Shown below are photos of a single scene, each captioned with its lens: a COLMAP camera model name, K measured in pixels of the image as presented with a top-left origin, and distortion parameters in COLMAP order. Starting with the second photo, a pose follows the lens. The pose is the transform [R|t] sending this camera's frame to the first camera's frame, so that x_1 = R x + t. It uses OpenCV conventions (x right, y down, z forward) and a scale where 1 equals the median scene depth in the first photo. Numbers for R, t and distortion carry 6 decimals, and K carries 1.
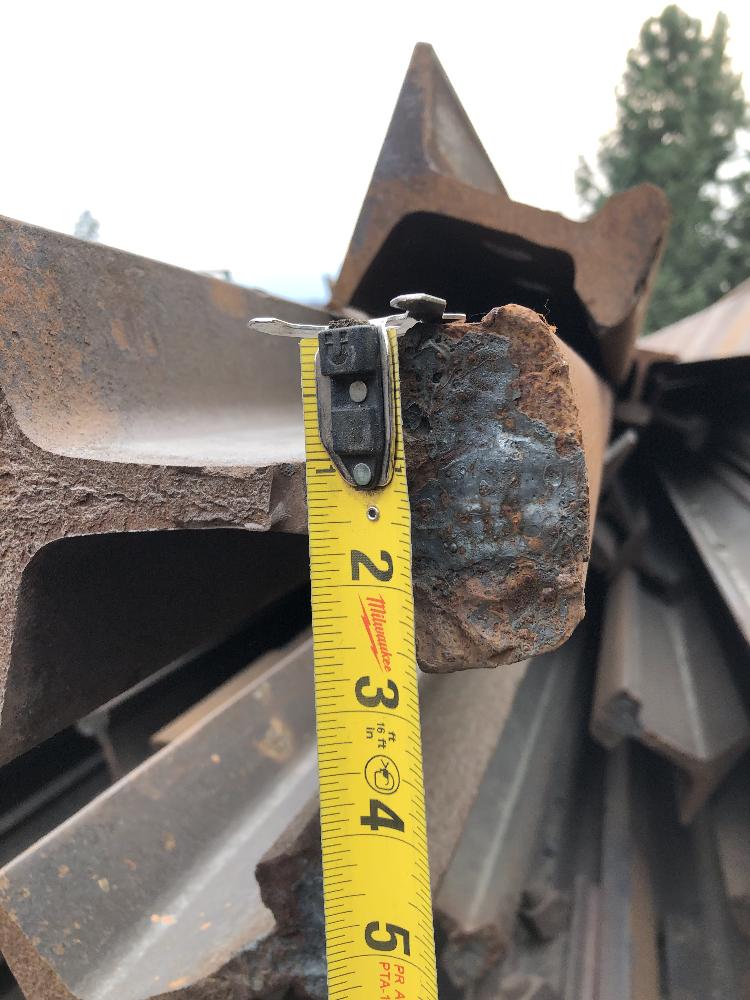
lens RADIAL K [[821.4, 0, 388.9], [0, 821.4, 513.1], [0, 0, 1]] dist [0.010289, -0.010653]
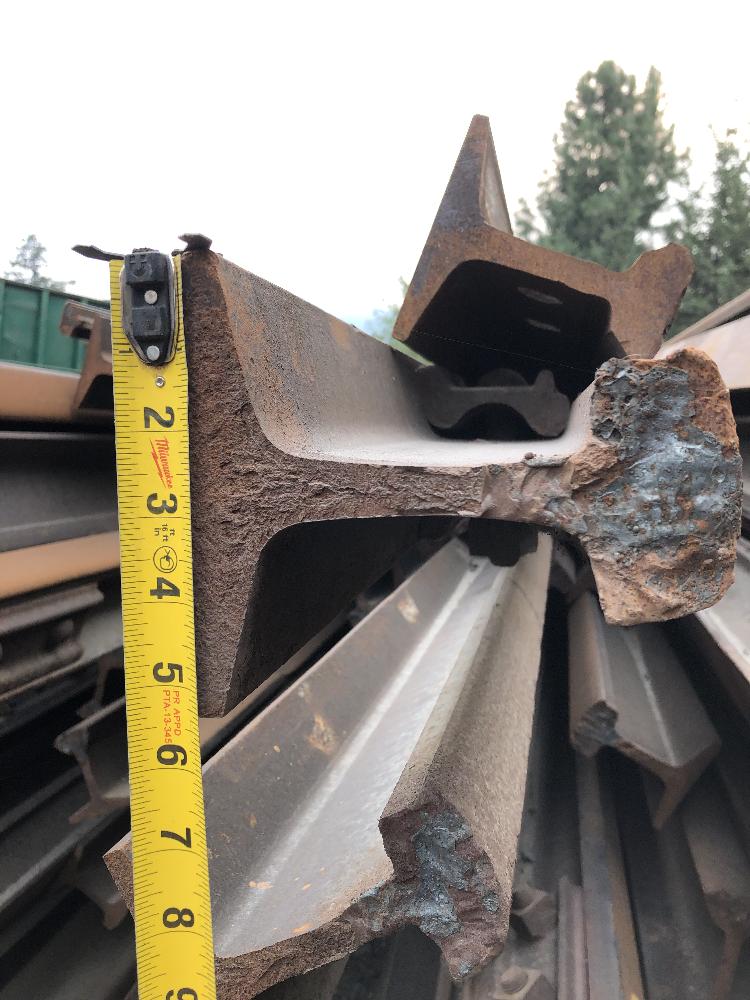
lens RADIAL K [[815.7, 0, 377.6], [0, 815.7, 511.0], [0, 0, 1]] dist [0.005266, -0.001110]
pose [[0.998102, 0.011627, 0.060480, -0.179533], [-0.009308, 0.999216, -0.038476, 0.029464], [-0.060880, 0.037840, 0.997428, -0.120476]]
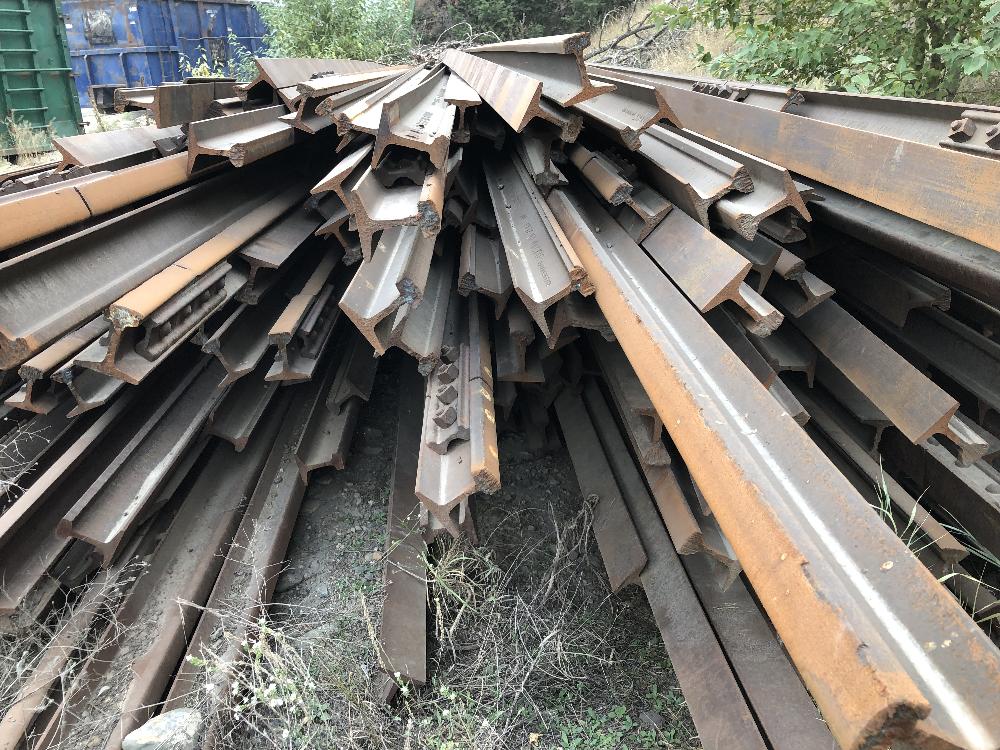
lens RADIAL K [[821.4, 0, 500.0], [0, 821.4, 375.0], [0, 0, 1]] dist [0.010289, -0.010653]
pose [[0.947582, -0.196880, 0.251648, -0.797970], [0.135246, 0.960714, 0.242359, -0.199372], [-0.289478, -0.195621, 0.936982, -3.648047]]
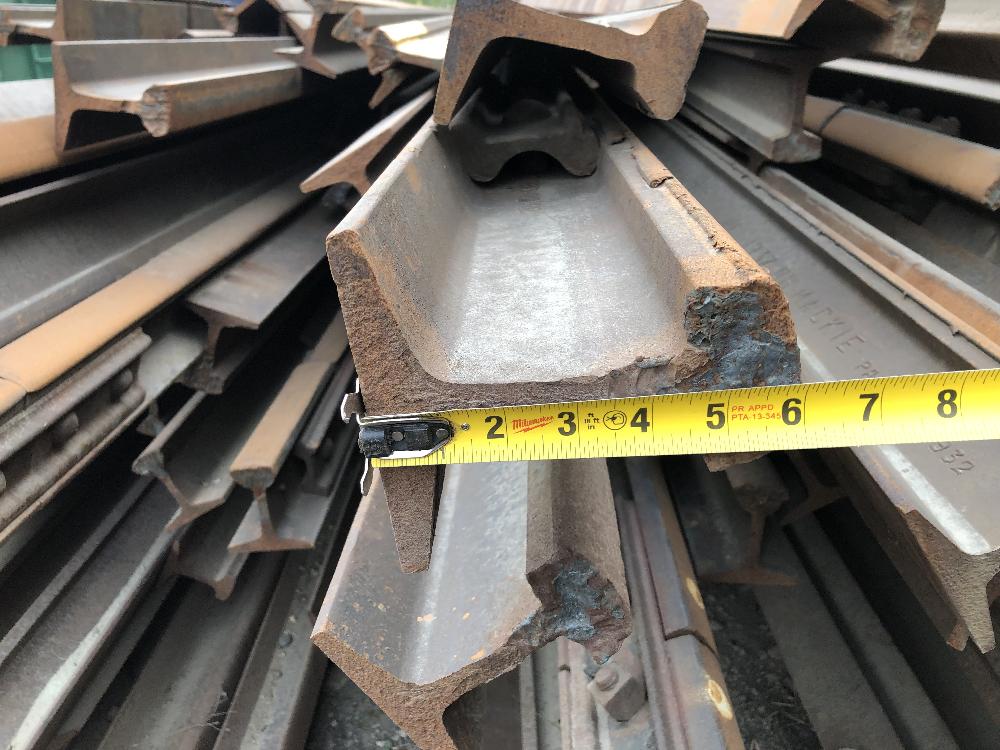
lens RADIAL K [[811.0, 0, 487.1], [0, 811.0, 370.6], [0, 0, 1]] dist [0.013024, 0.004385]
pose [[0.966072, -0.202112, 0.160798, -0.296473], [0.155618, 0.952398, 0.262147, -0.245573], [-0.206127, -0.228230, 0.951537, -0.233676]]
